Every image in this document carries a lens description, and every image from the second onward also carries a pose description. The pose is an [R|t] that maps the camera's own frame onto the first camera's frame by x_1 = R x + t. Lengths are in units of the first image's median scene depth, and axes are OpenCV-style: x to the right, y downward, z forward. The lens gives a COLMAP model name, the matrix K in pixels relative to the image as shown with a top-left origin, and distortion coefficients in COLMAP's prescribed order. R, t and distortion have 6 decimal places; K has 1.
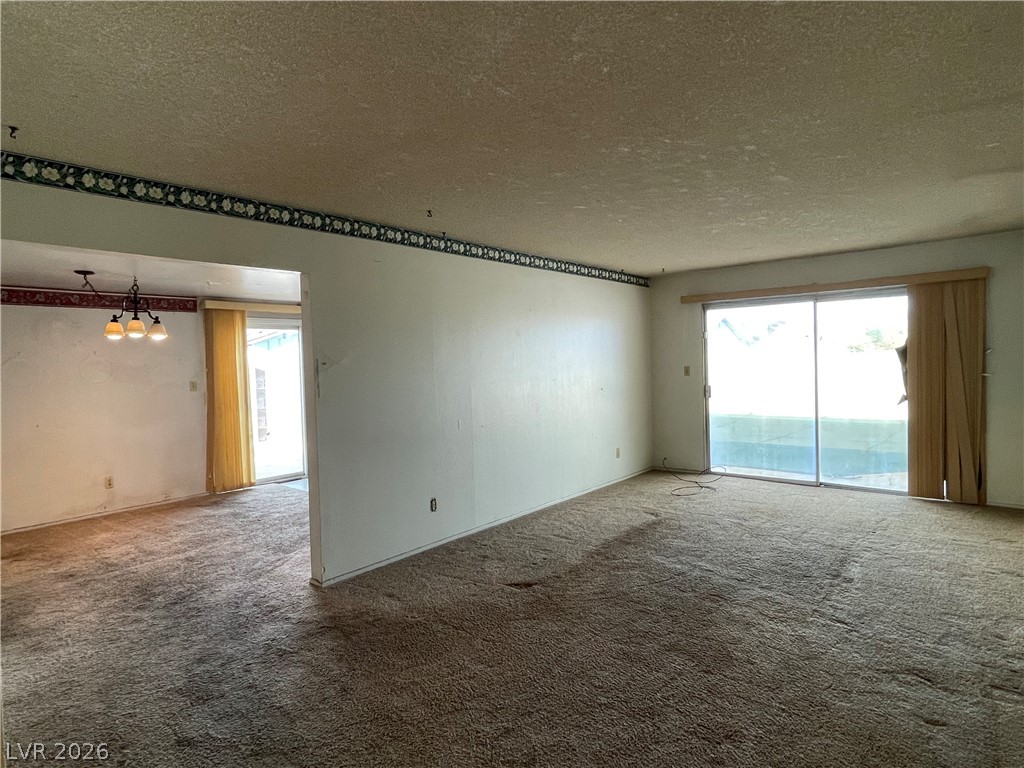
lens RADIAL K [[564.9, 0, 513.2], [0, 564.9, 376.6], [0, 0, 1]] dist [-0.006248, -0.002668]
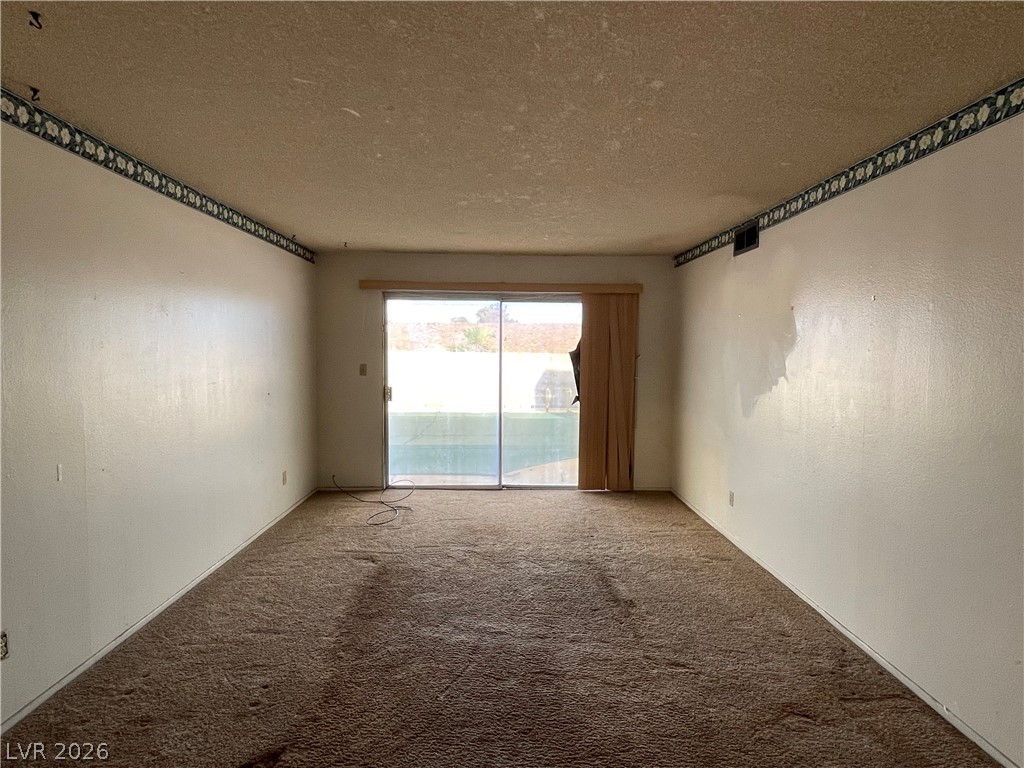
lens RADIAL K [[564.9, 0, 513.2], [0, 564.9, 376.6], [0, 0, 1]] dist [-0.006248, -0.002668]
pose [[0.743881, 0.004036, 0.668300, -0.160807], [-0.012443, 0.999892, 0.007811, -0.016004], [-0.668196, -0.014126, 0.743851, 0.412557]]
